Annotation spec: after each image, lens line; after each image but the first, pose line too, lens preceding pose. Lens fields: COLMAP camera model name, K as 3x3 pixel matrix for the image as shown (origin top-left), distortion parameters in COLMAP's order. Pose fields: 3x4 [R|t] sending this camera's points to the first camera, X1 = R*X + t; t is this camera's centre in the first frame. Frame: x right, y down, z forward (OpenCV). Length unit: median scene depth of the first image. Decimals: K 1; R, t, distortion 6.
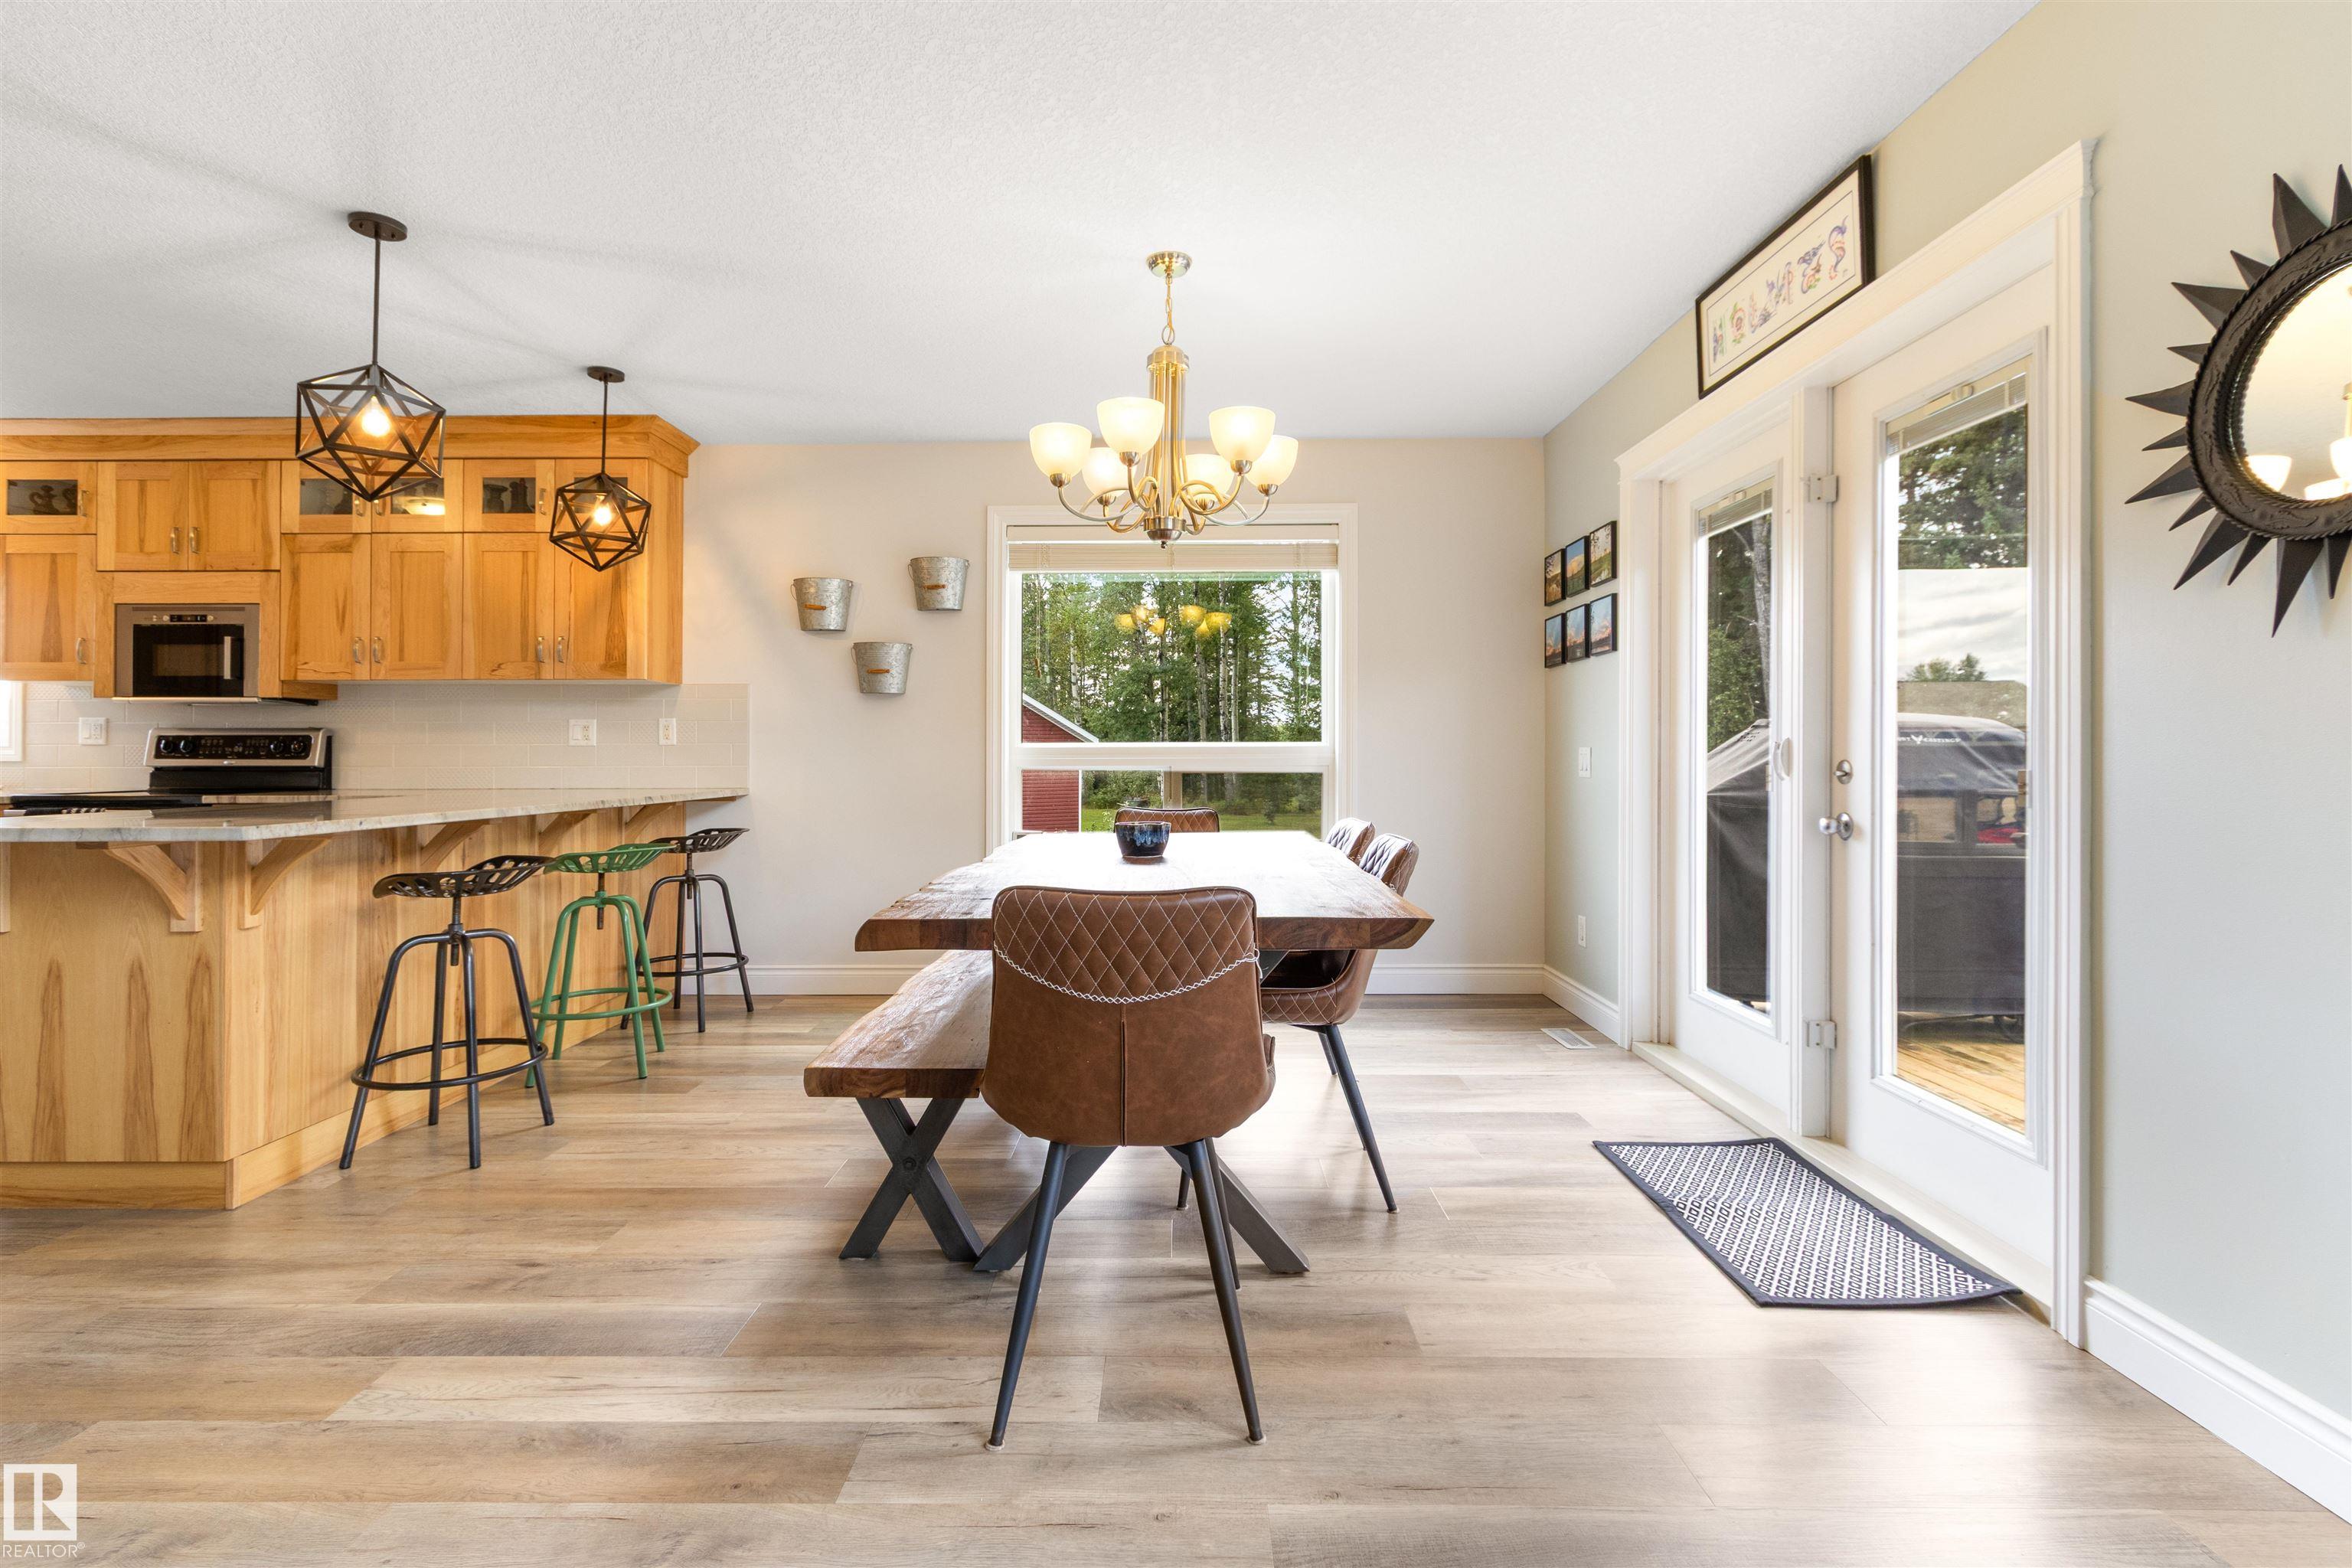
lens RADIAL K [[1079.1, 0, 1160.0], [0, 1079.1, 759.8], [0, 0, 1]] dist [0.002775, -0.001697]
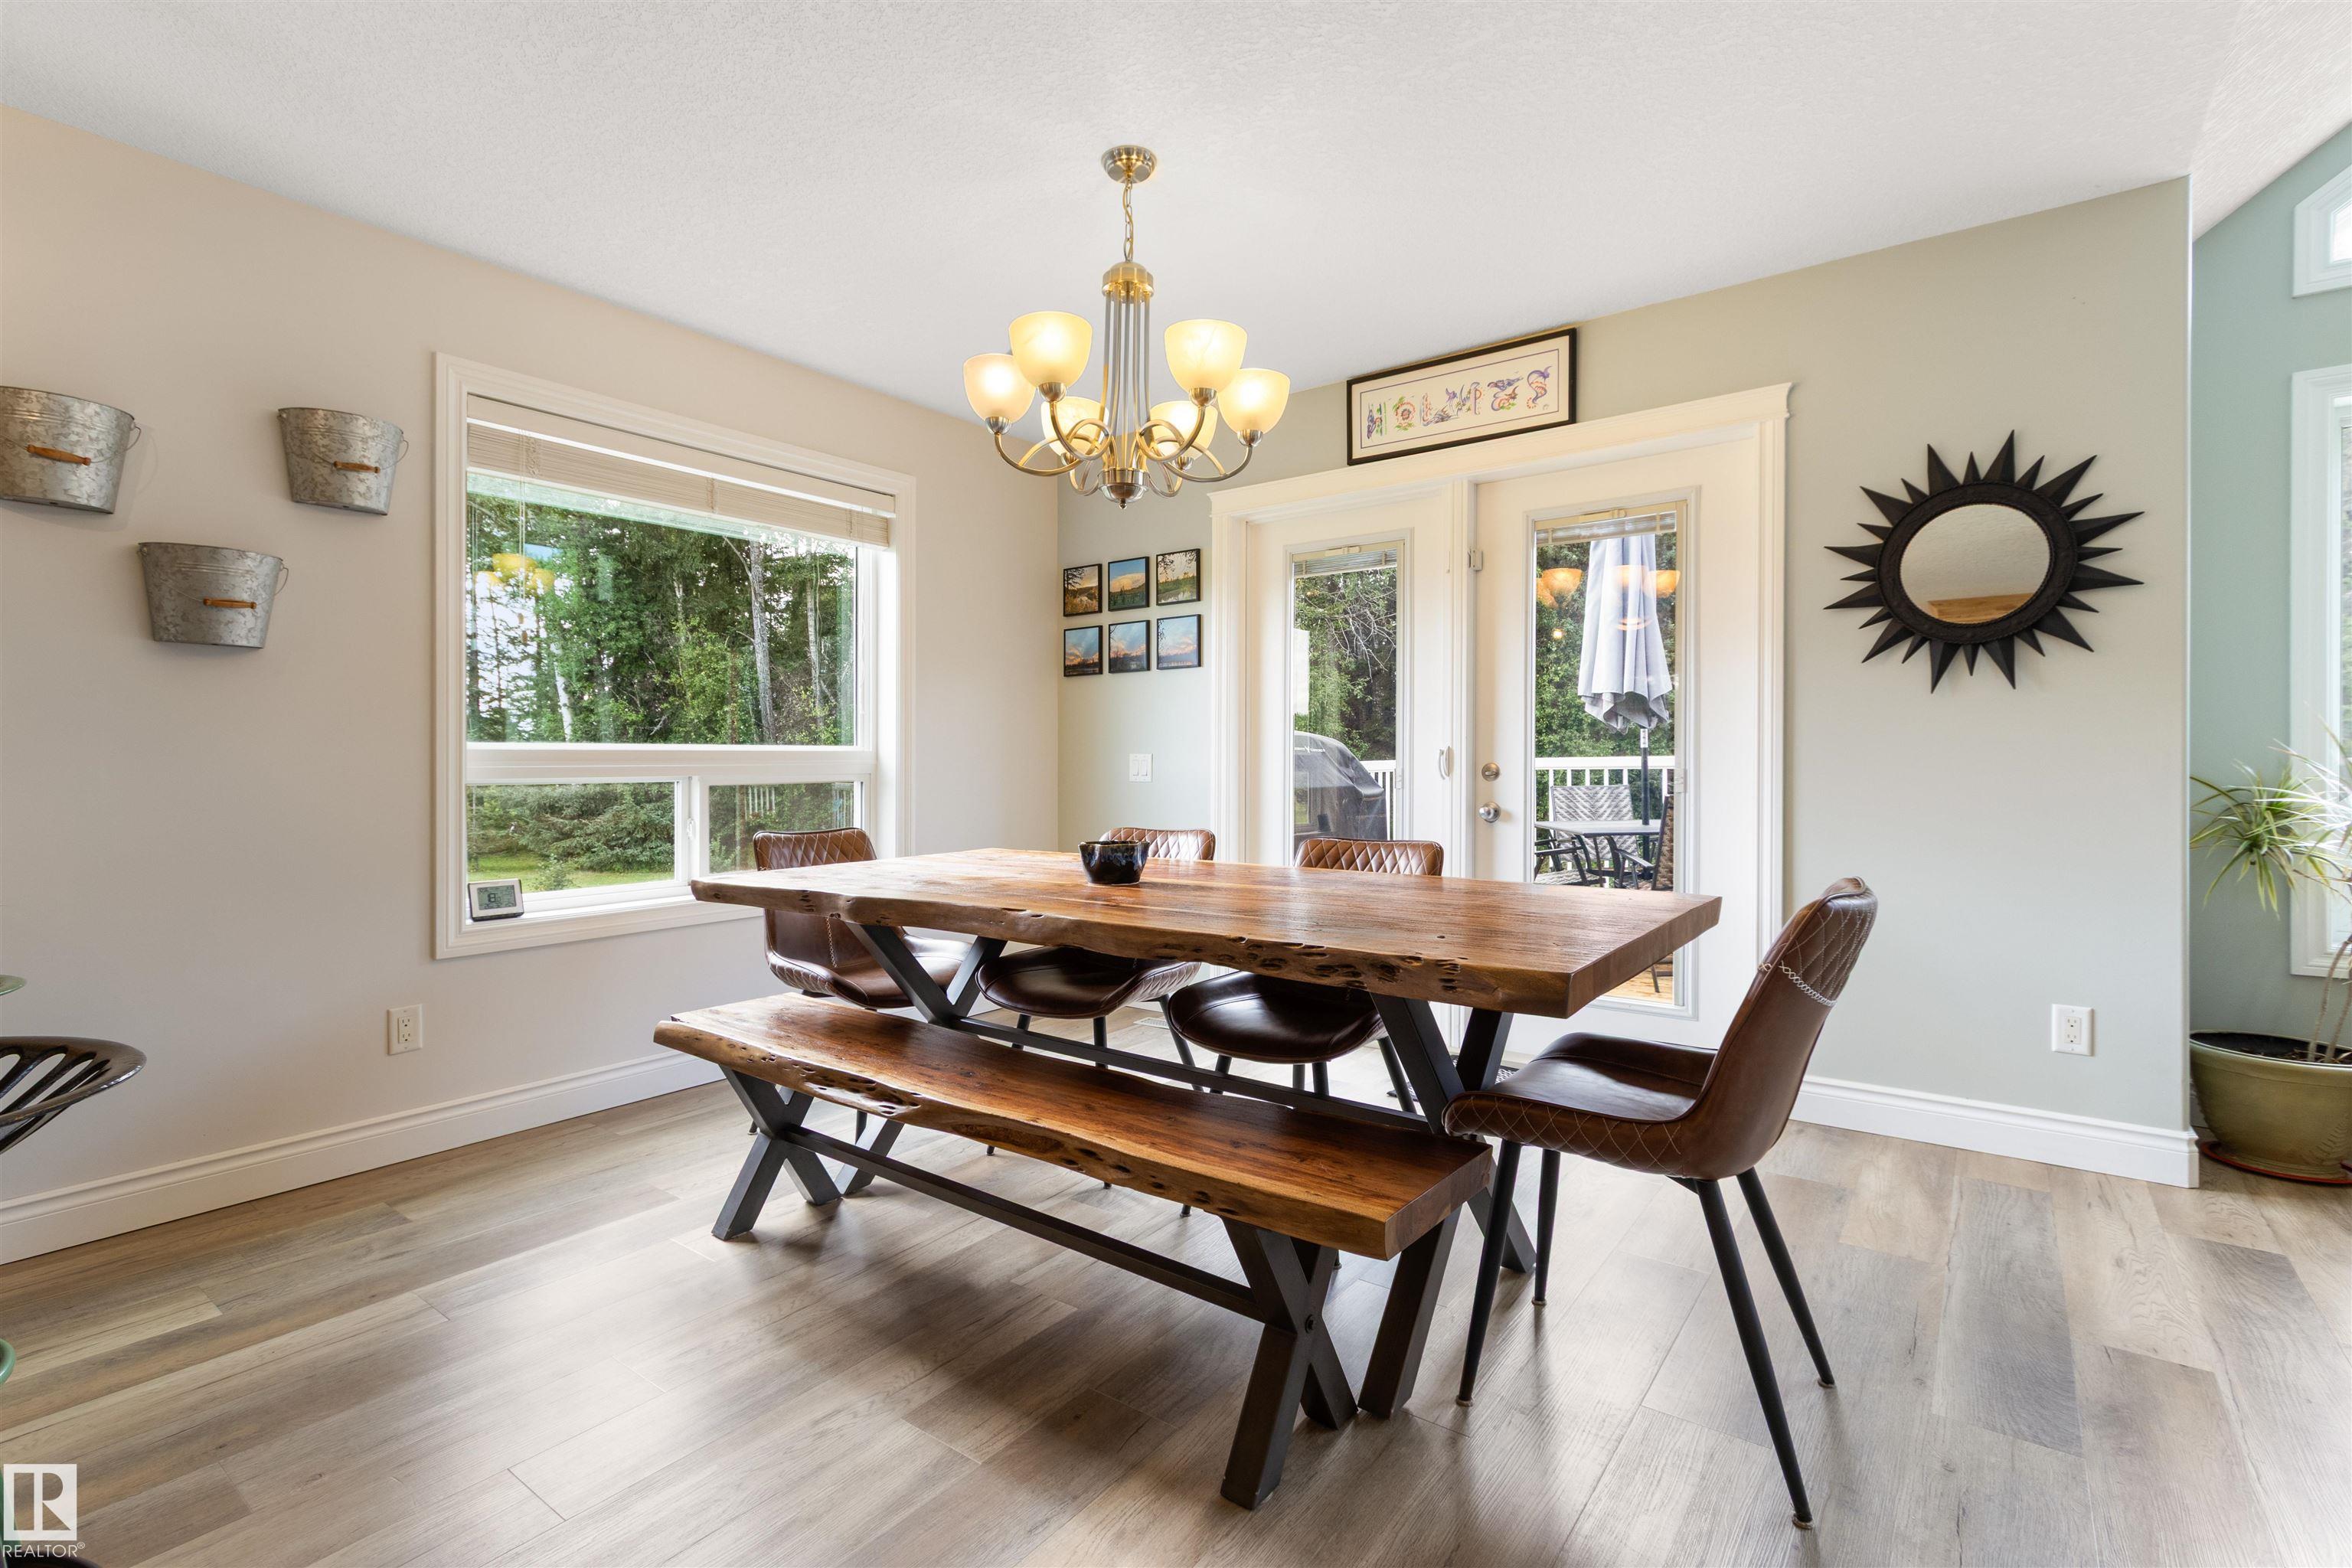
lens RADIAL K [[1079.1, 0, 1168.4], [0, 1079.1, 774.5], [0, 0, 1]] dist [0.002775, -0.001697]
pose [[0.596430, -0.009196, 0.802612, -0.409612], [0.006433, 0.999957, 0.006677, 0.001708], [-0.802639, 0.001181, 0.596464, 0.307489]]
